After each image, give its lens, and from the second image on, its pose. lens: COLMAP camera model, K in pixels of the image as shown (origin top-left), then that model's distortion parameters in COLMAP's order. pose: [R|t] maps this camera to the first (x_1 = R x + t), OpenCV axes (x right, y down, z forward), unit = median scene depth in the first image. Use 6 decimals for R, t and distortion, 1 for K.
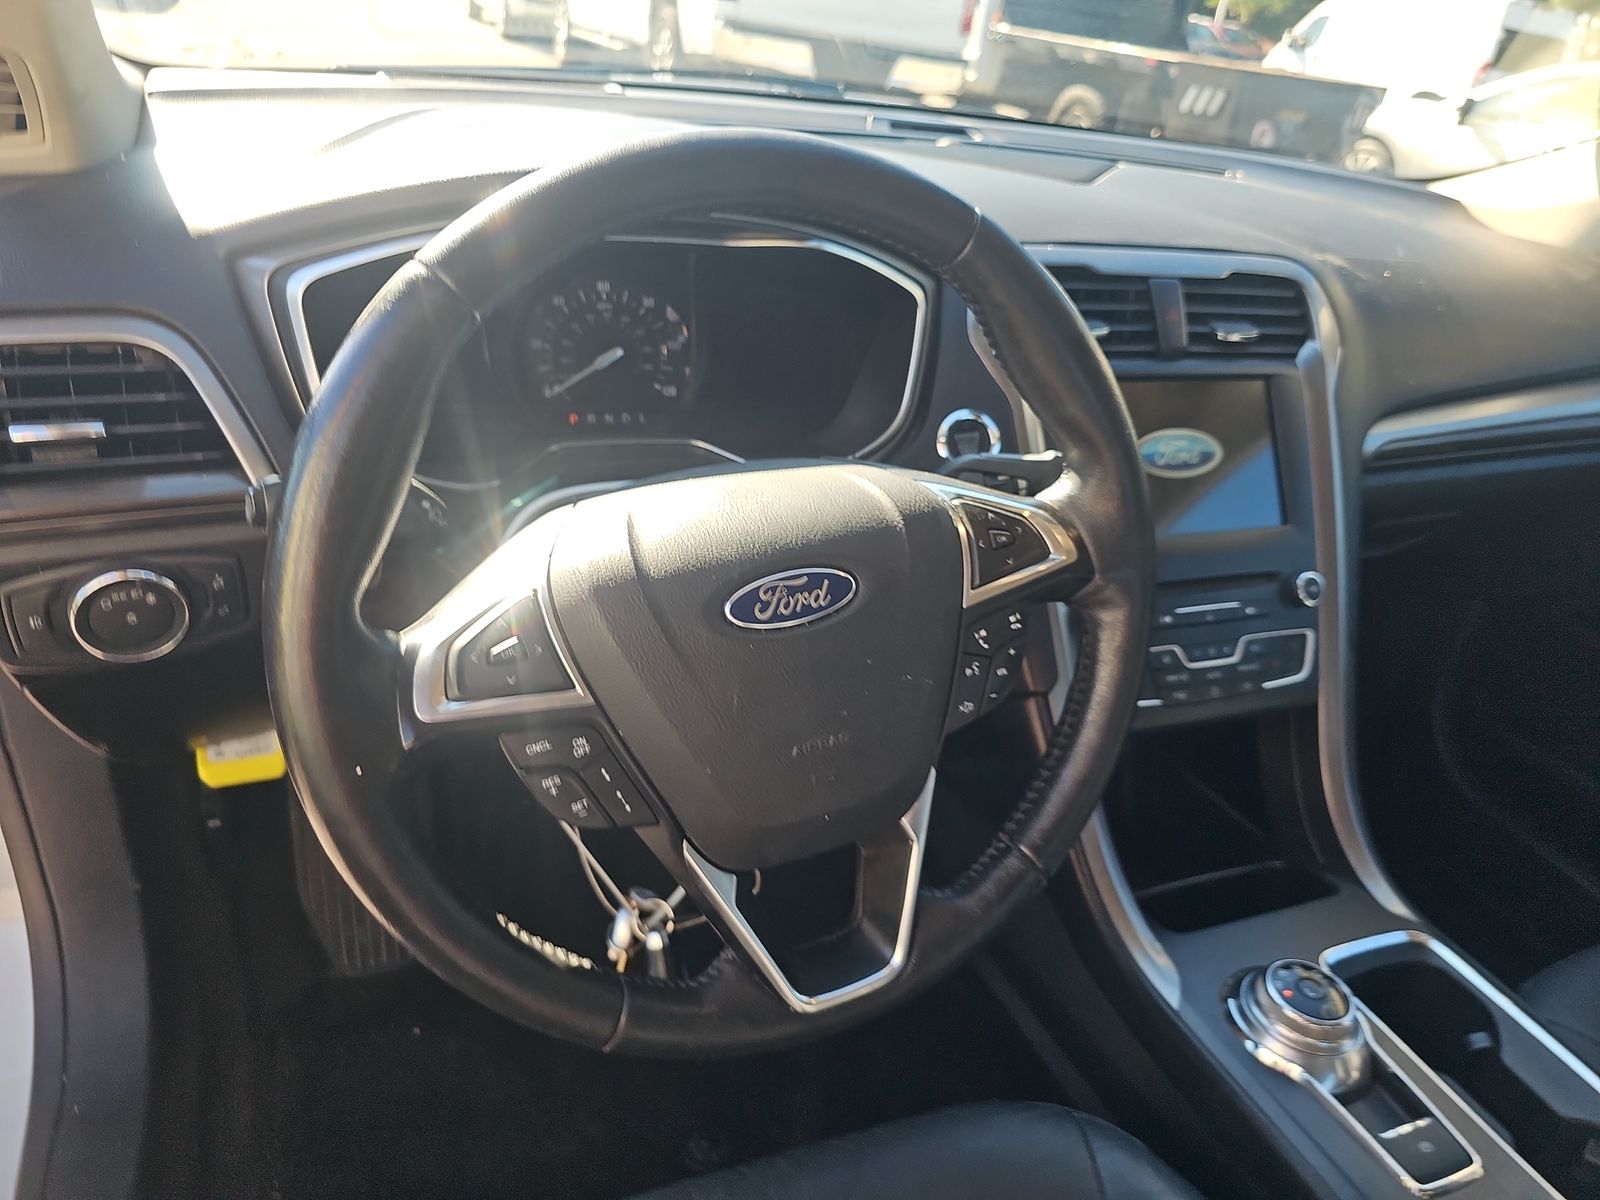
lens RADIAL K [[1076.8, 0, 800.0], [0, 1076.8, 600.0], [0, 0, 1]] dist [0.019806, -0.028684]
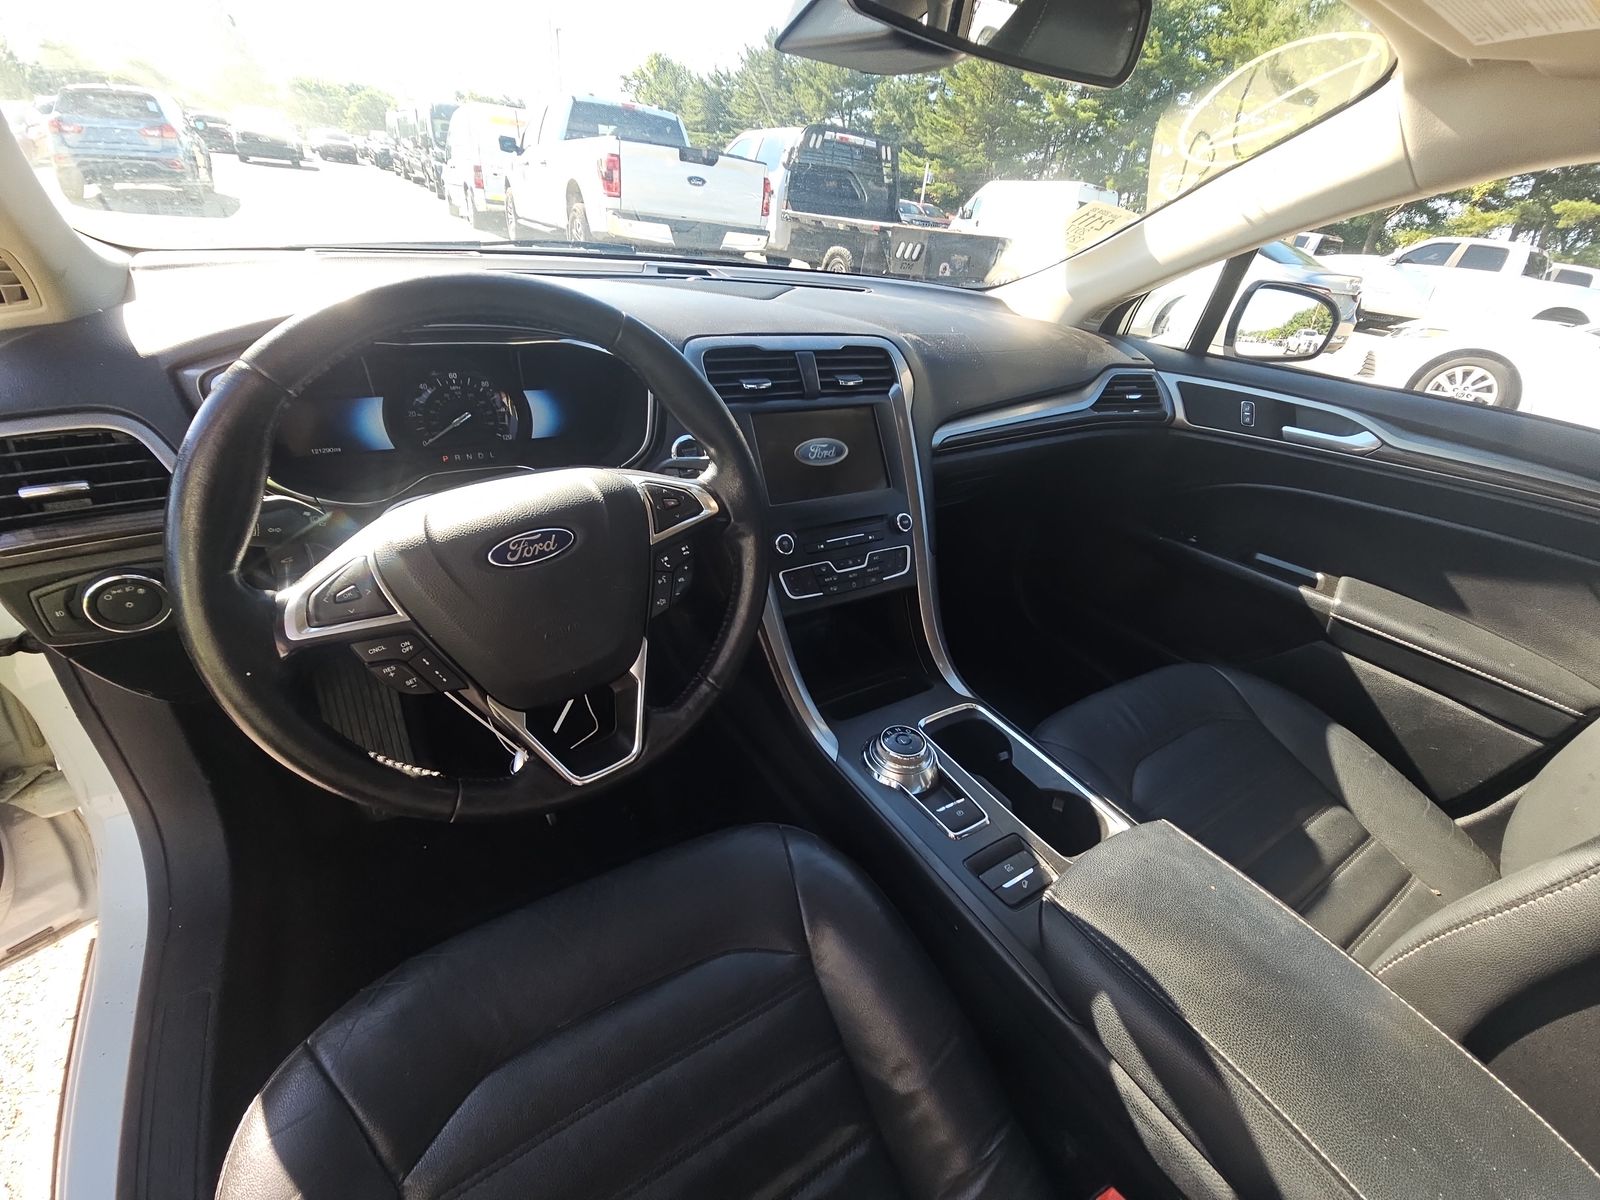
lens RADIAL K [[651.7, 0, 804.2], [0, 651.7, 588.1], [0, 0, 1]] dist [-0.000909, -0.000614]
pose [[0.985642, -0.105736, 0.131642, 0.177784], [0.101005, 0.993994, 0.042127, 0.040626], [-0.135305, -0.028225, 0.990402, -0.055883]]
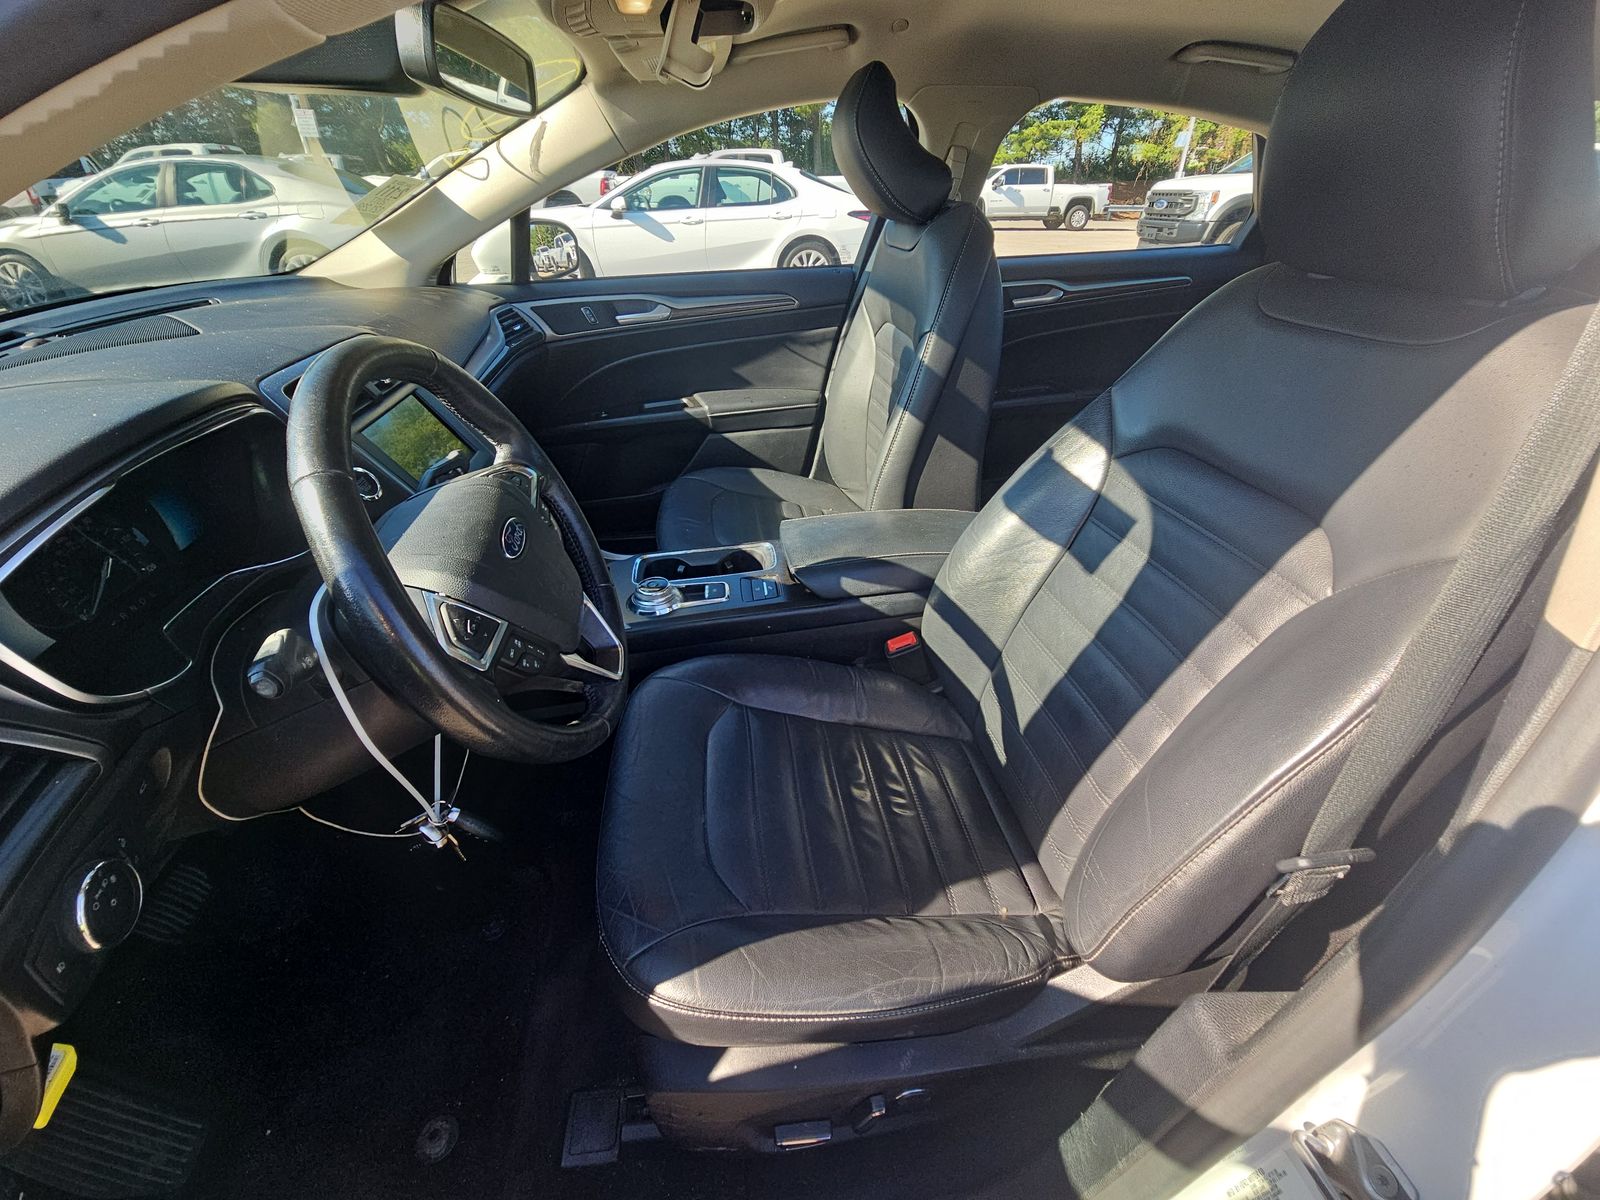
lens RADIAL K [[651.7, 0, 804.2], [0, 651.7, 588.1], [0, 0, 1]] dist [-0.000909, -0.000614]
pose [[0.241581, -0.613458, 0.751870, -0.580855], [0.505497, 0.740944, 0.442124, -0.132234], [-0.828318, 0.273259, 0.489099, -0.057847]]
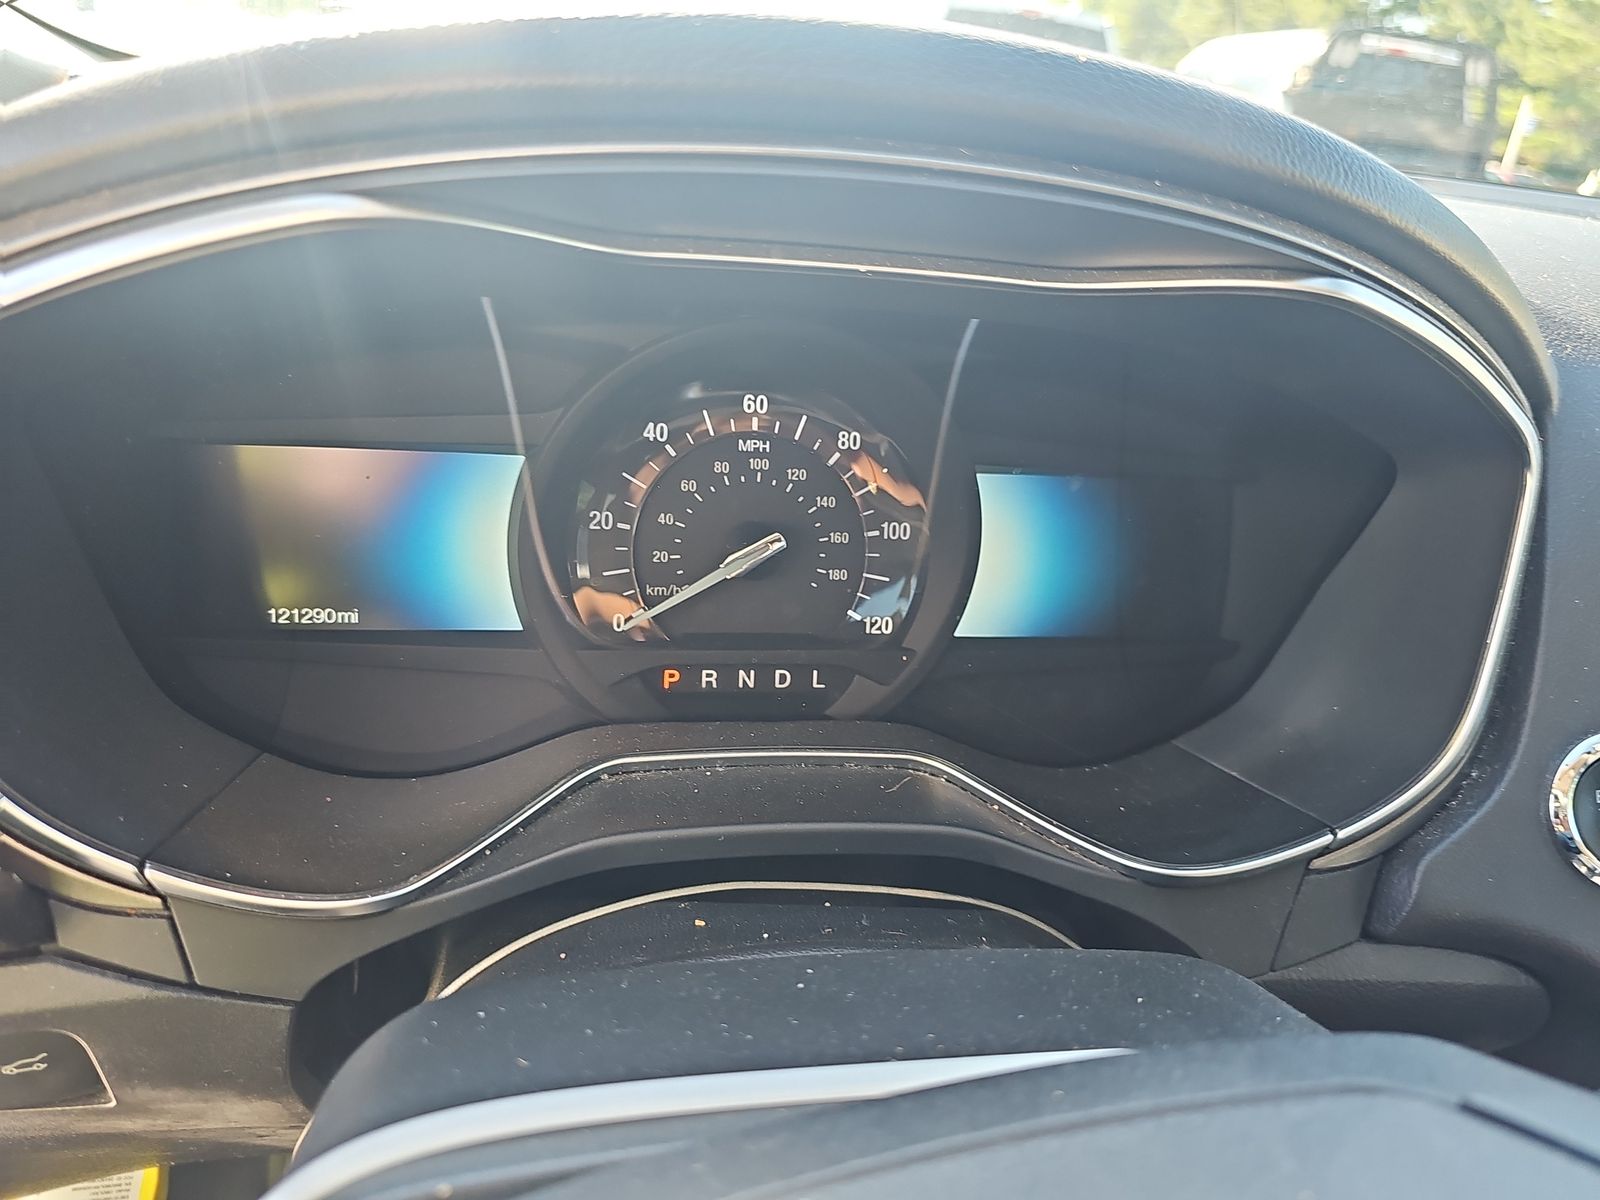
lens RADIAL K [[1076.8, 0, 800.0], [0, 1076.8, 600.0], [0, 0, 1]] dist [0.019806, -0.028684]
pose [[0.977097, 0.059107, -0.204423, -0.063049], [-0.083724, 0.989953, -0.113946, -0.155753], [0.195634, 0.128452, 0.972228, 0.562599]]
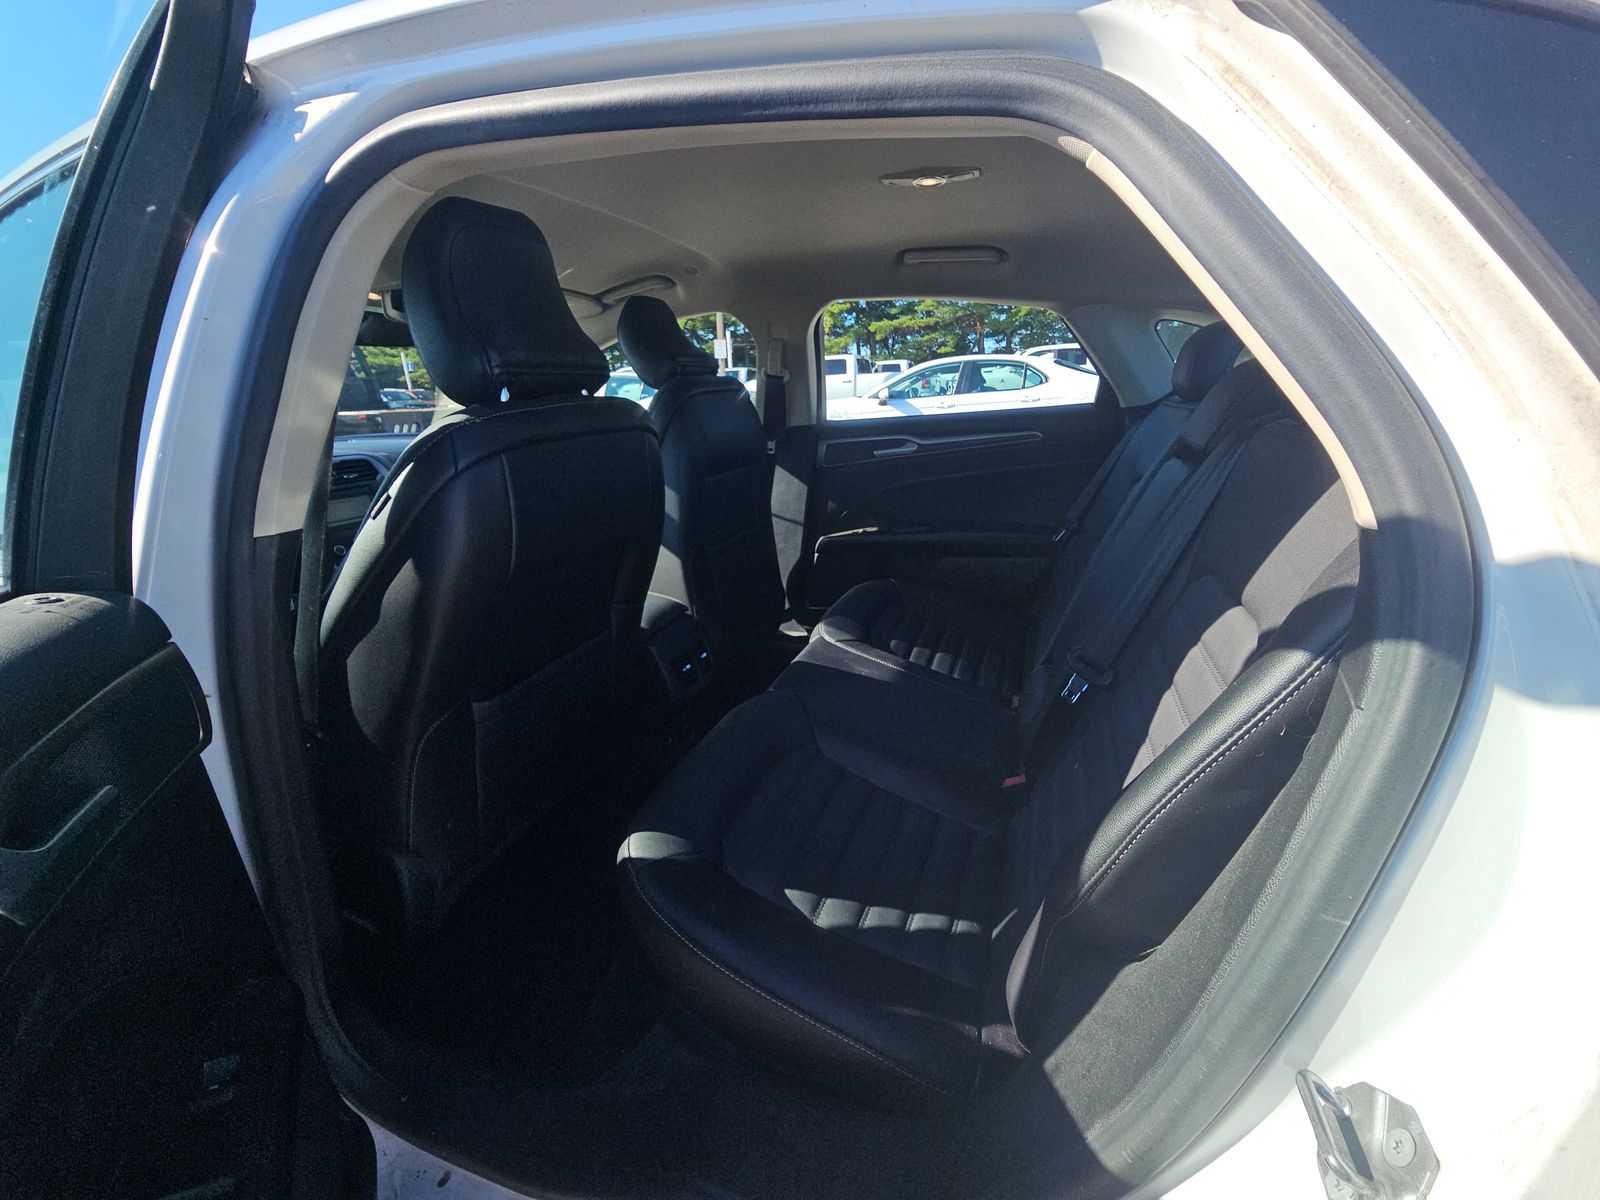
lens RADIAL K [[651.7, 0, 804.2], [0, 651.7, 588.1], [0, 0, 1]] dist [-0.000909, -0.000614]
pose [[0.653291, -0.364762, 0.663445, -0.186991], [0.476494, 0.879064, 0.014108, 0.826853], [-0.588357, 0.306911, 0.748092, -1.472290]]
